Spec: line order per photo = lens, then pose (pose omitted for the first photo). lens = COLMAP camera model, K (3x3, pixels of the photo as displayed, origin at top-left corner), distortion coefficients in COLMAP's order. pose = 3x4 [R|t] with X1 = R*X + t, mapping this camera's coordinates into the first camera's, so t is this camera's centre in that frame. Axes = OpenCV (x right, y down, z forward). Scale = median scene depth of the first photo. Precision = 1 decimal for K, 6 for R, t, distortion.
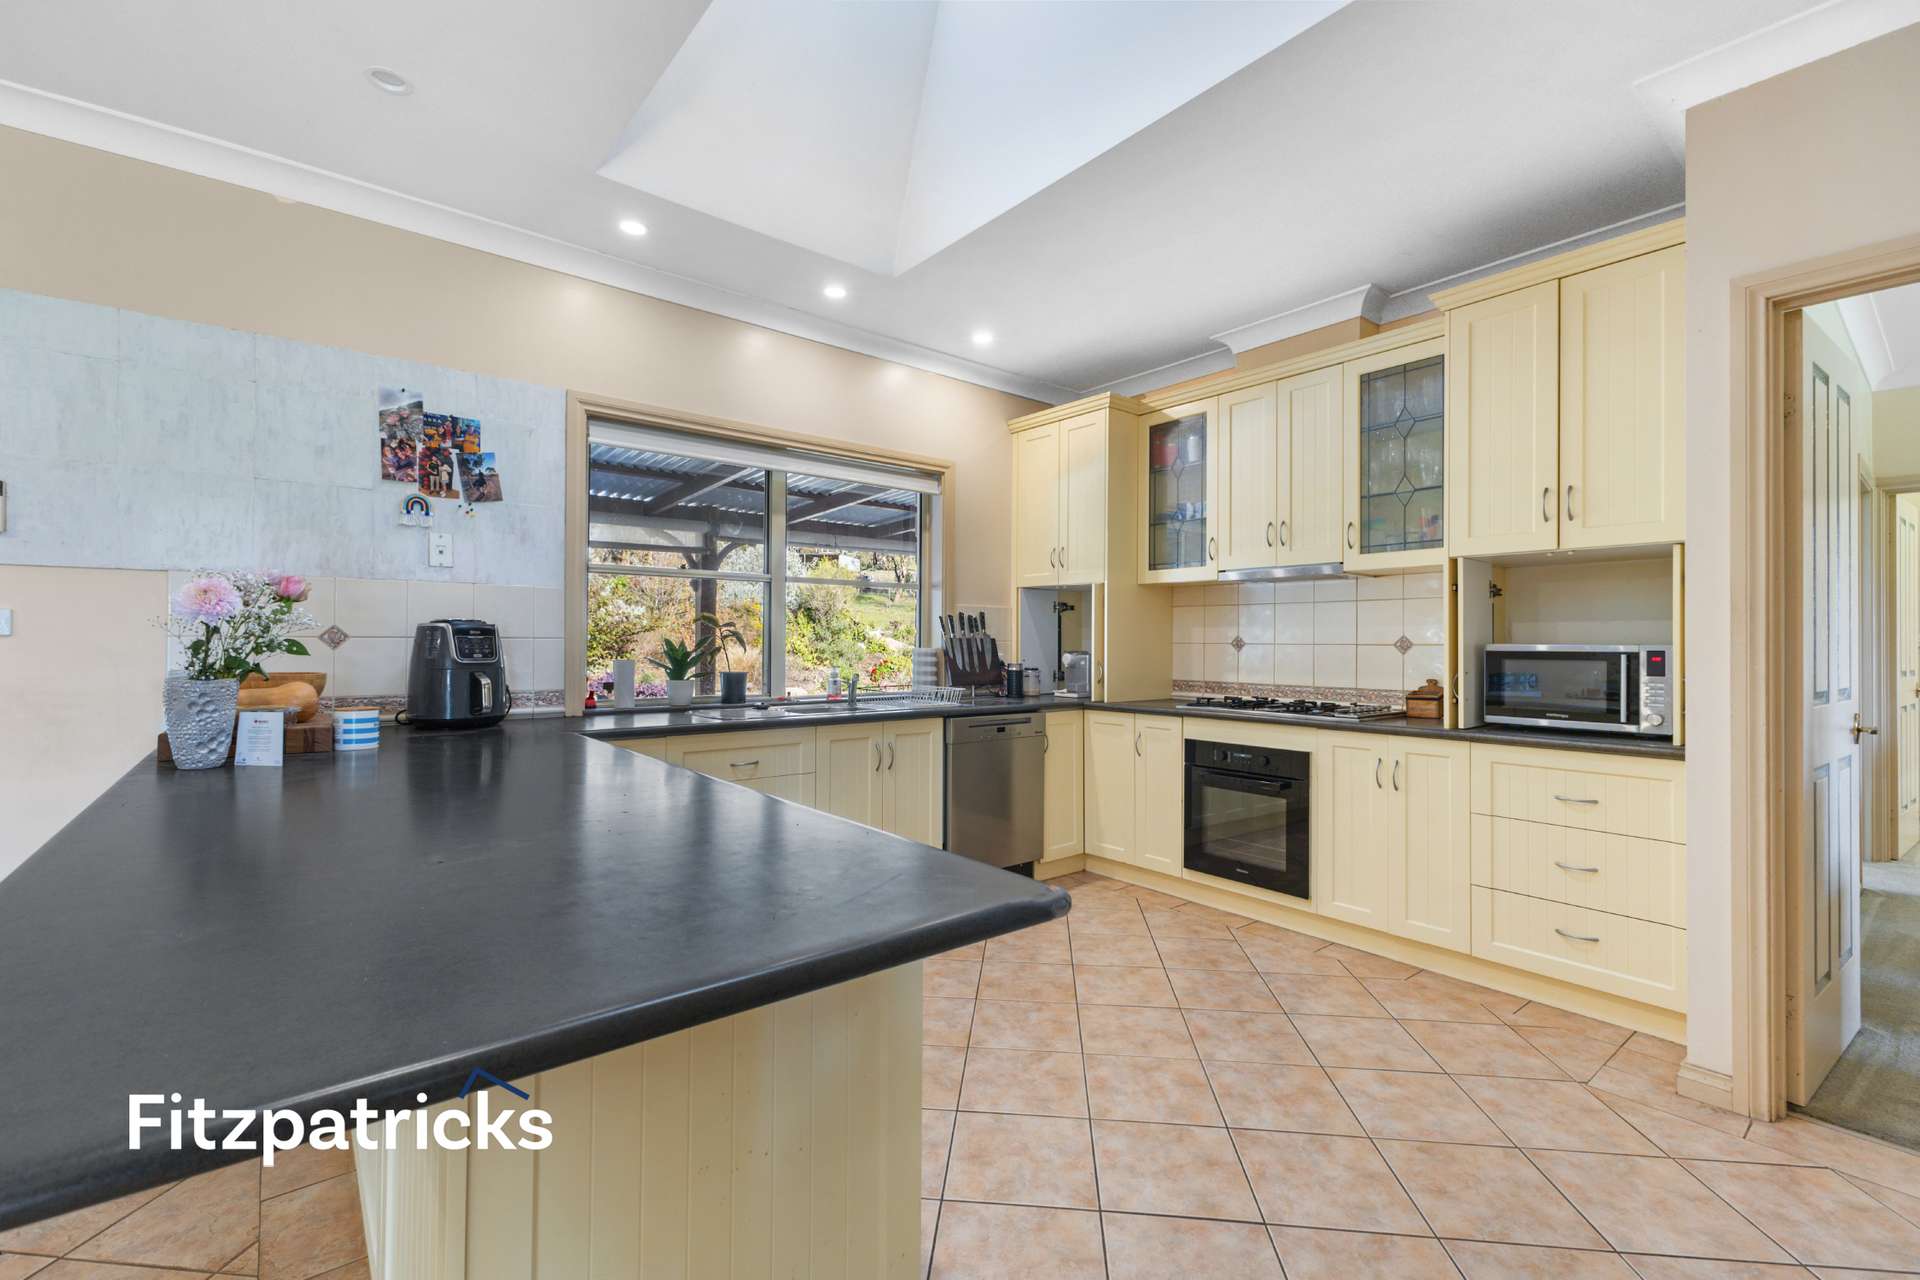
lens RADIAL K [[818.4, 0, 956.0], [0, 818.4, 641.9], [0, 0, 1]] dist [-0.000537, -0.000103]
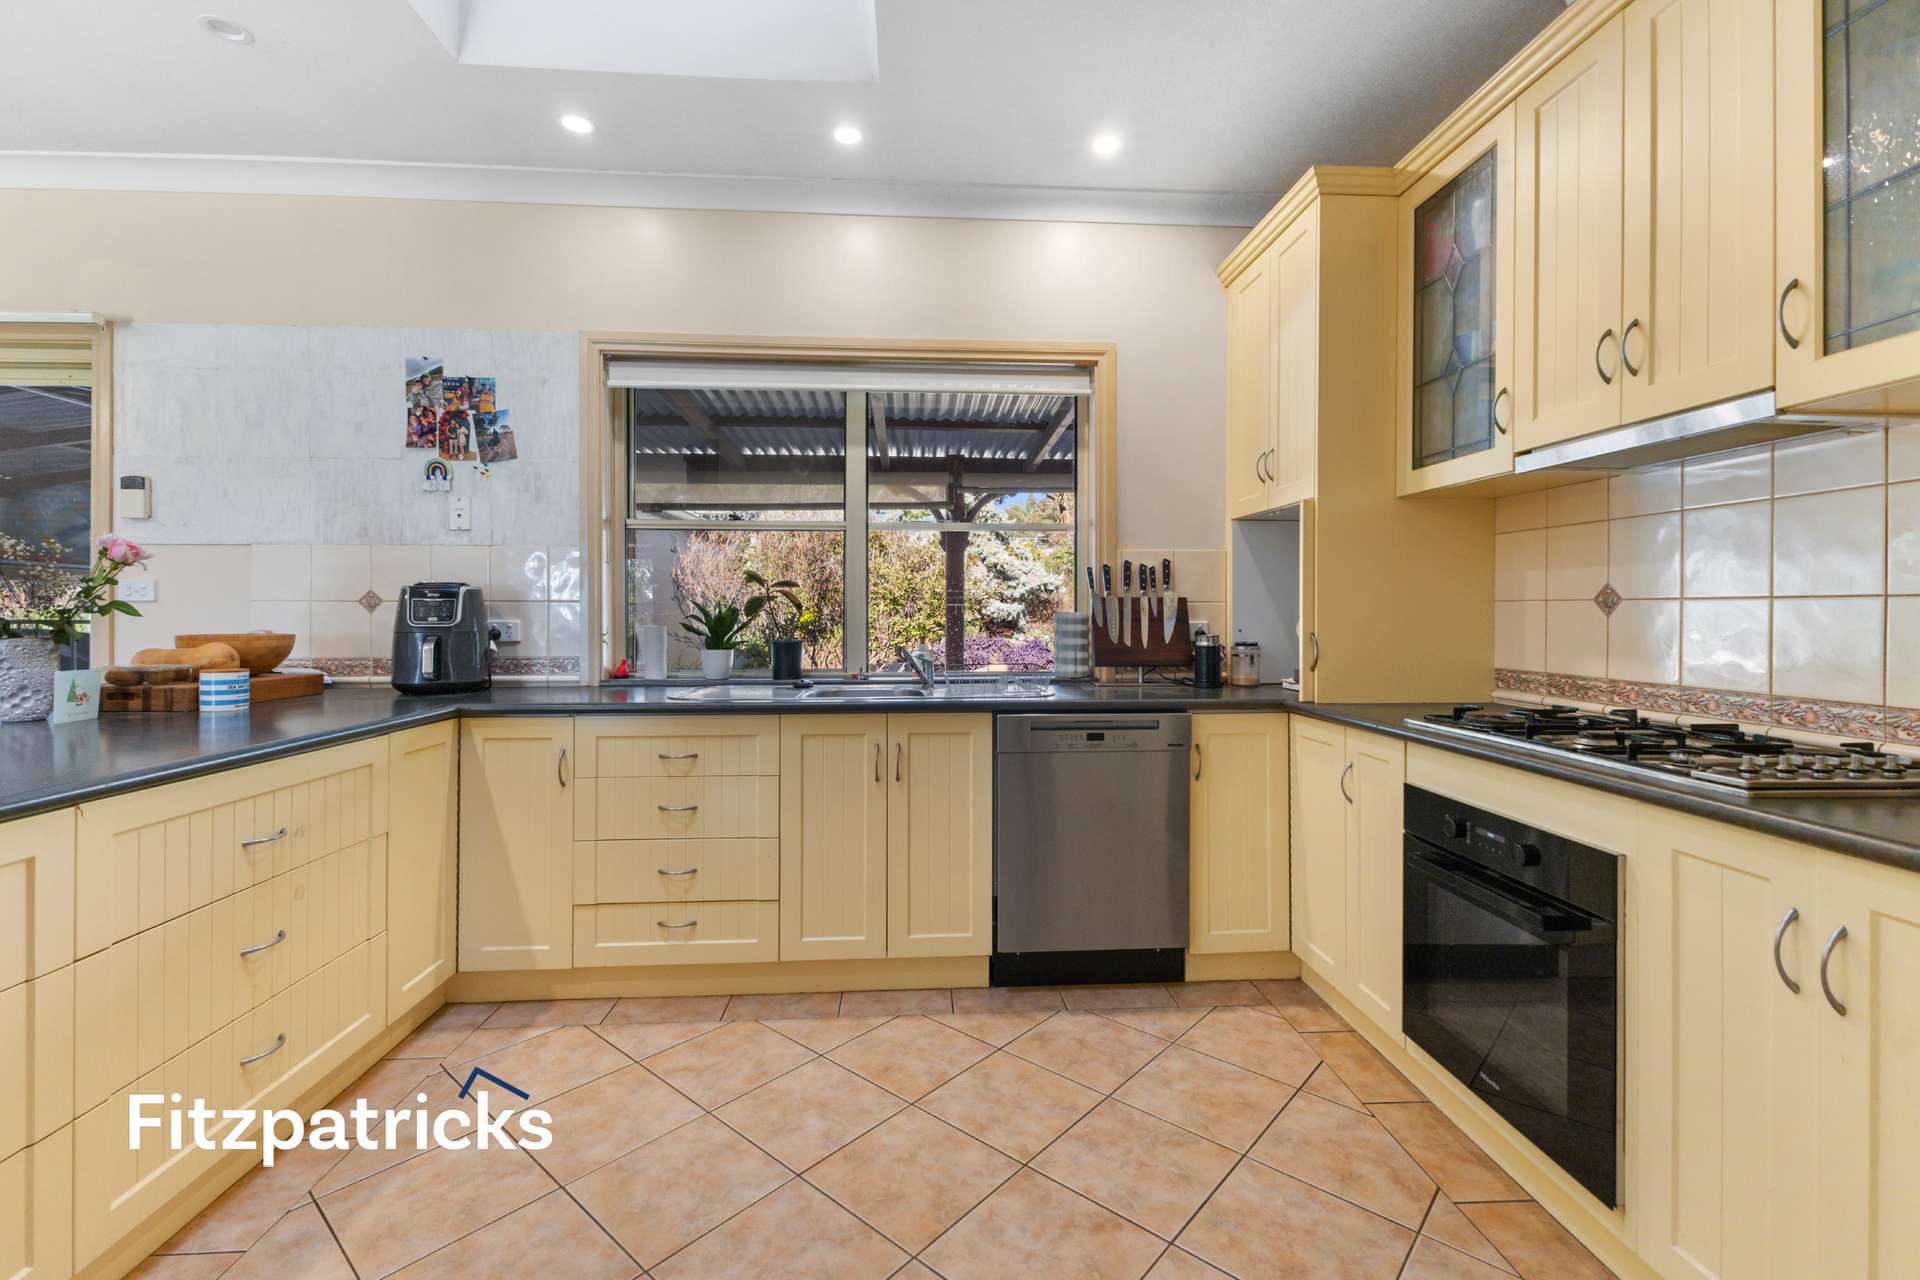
lens RADIAL K [[835.0, 0, 966.6], [0, 835.0, 618.3], [0, 0, 1]] dist [0.002860, -0.000258]
pose [[0.815782, -0.000062, -0.578360, 0.406927], [0.004761, 0.999967, 0.006608, 0.010216], [0.578340, -0.008144, 0.815755, 0.464197]]
